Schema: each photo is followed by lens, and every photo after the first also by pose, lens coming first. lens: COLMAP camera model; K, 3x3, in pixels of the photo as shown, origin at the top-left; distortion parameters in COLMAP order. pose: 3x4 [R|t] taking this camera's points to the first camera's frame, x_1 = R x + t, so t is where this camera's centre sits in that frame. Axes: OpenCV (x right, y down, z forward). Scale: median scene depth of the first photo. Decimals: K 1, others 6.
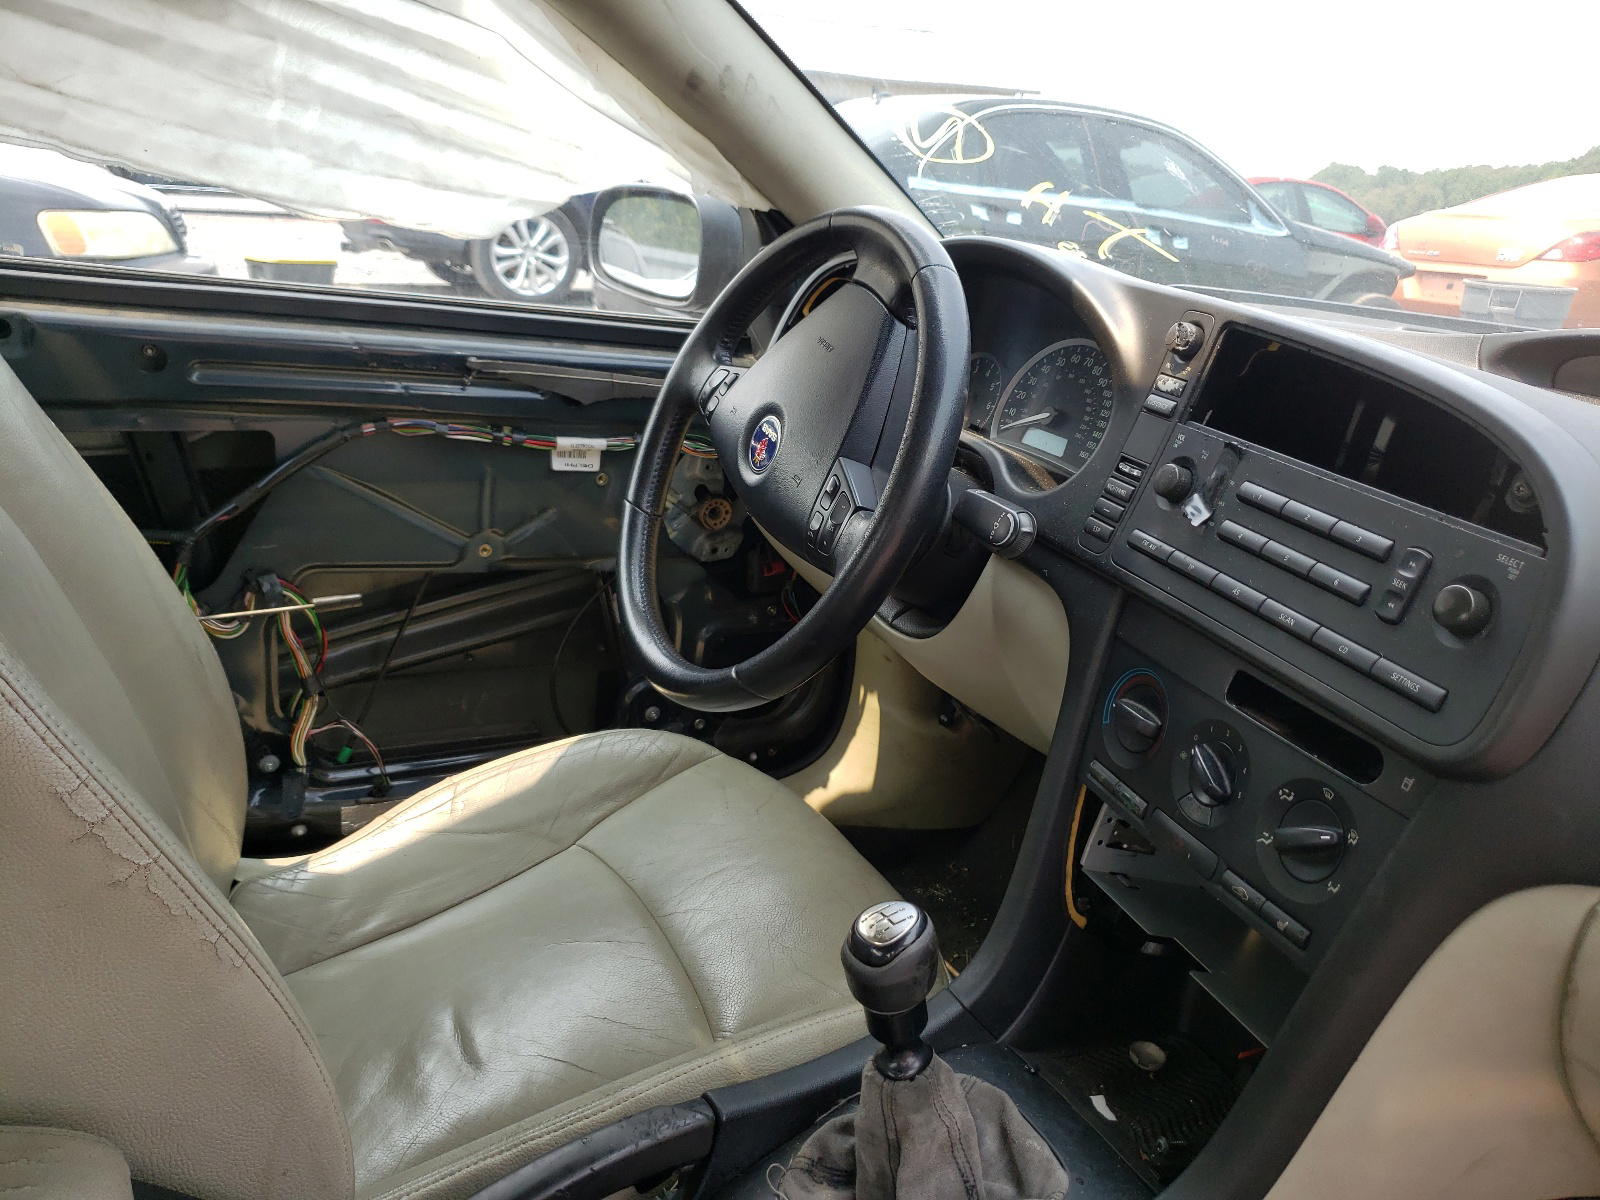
lens RADIAL K [[1220.9, 0, 844.2], [0, 1220.9, 598.6], [0, 0, 1]] dist [-0.060293, 0.076500]
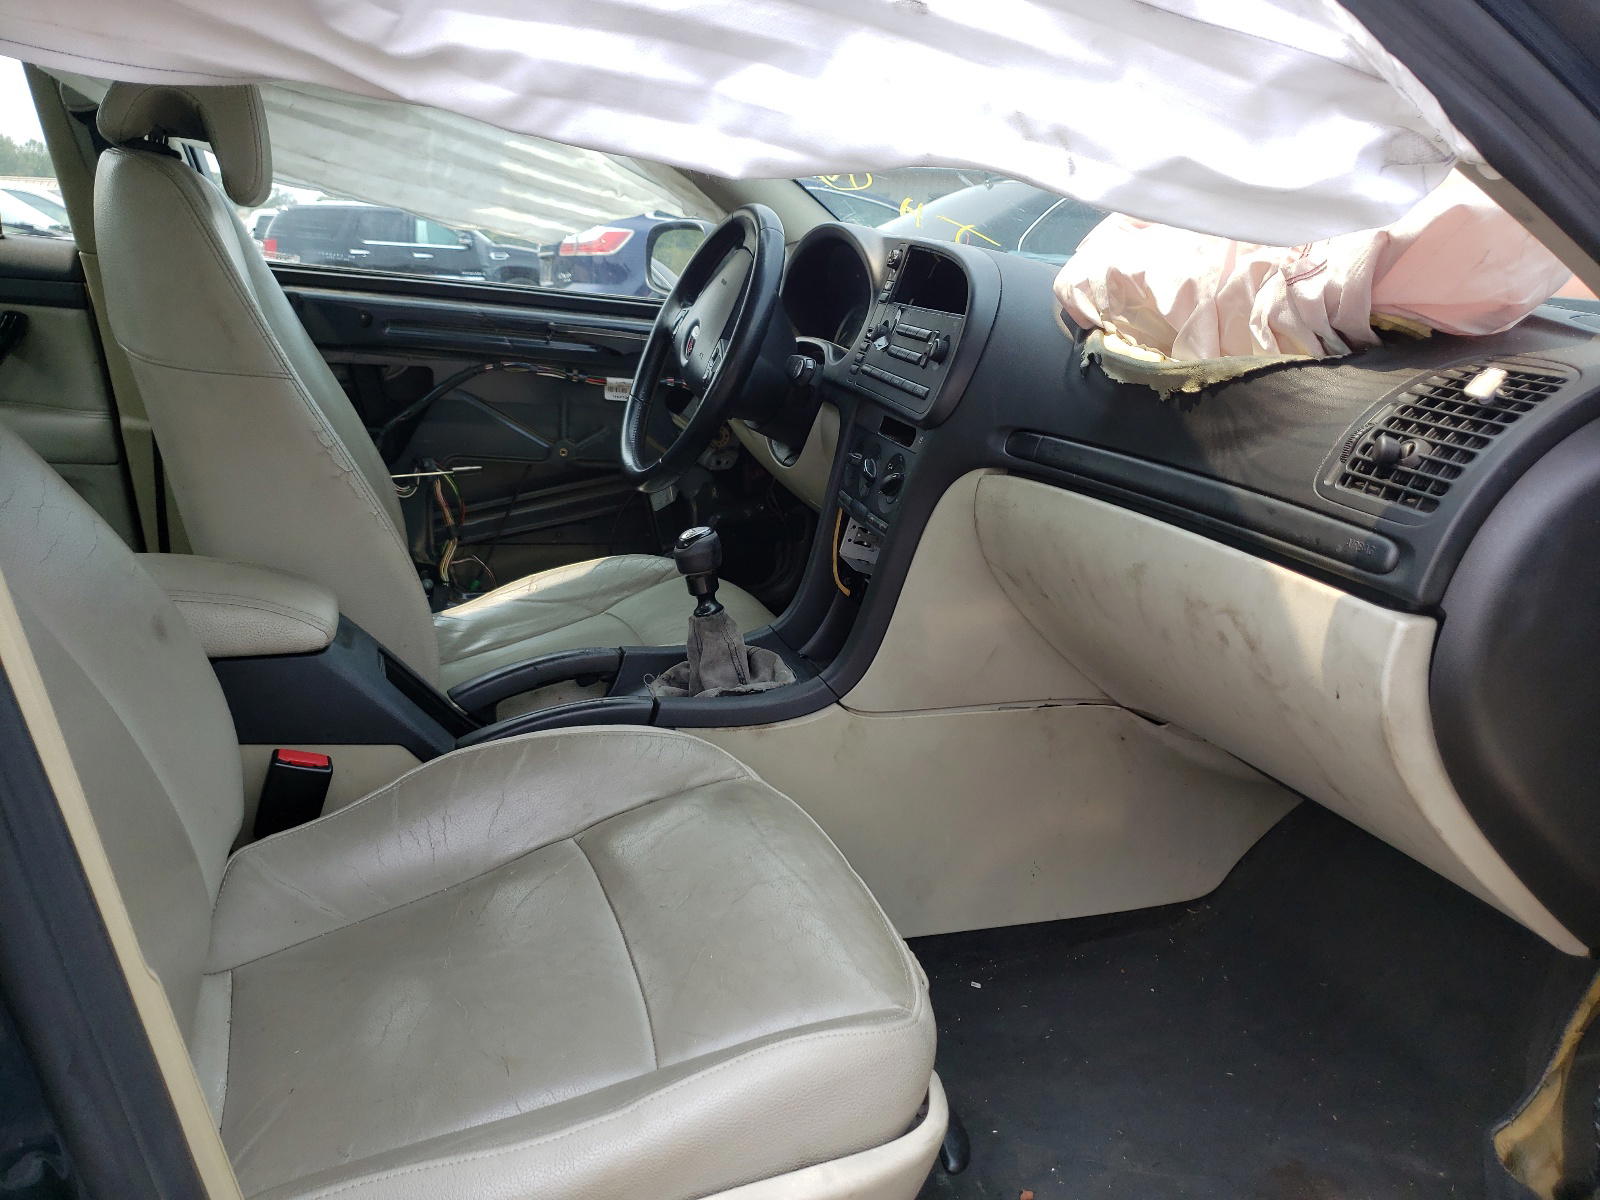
lens RADIAL K [[1196.1, 0, 800.0], [0, 1196.1, 600.0], [0, 0, 1]] dist [0.048927, -0.002900]
pose [[0.985292, -0.000456, -0.170881, 0.342273], [-0.010820, 0.997824, -0.065045, 0.315516], [0.170539, 0.065937, 0.983142, -0.576227]]
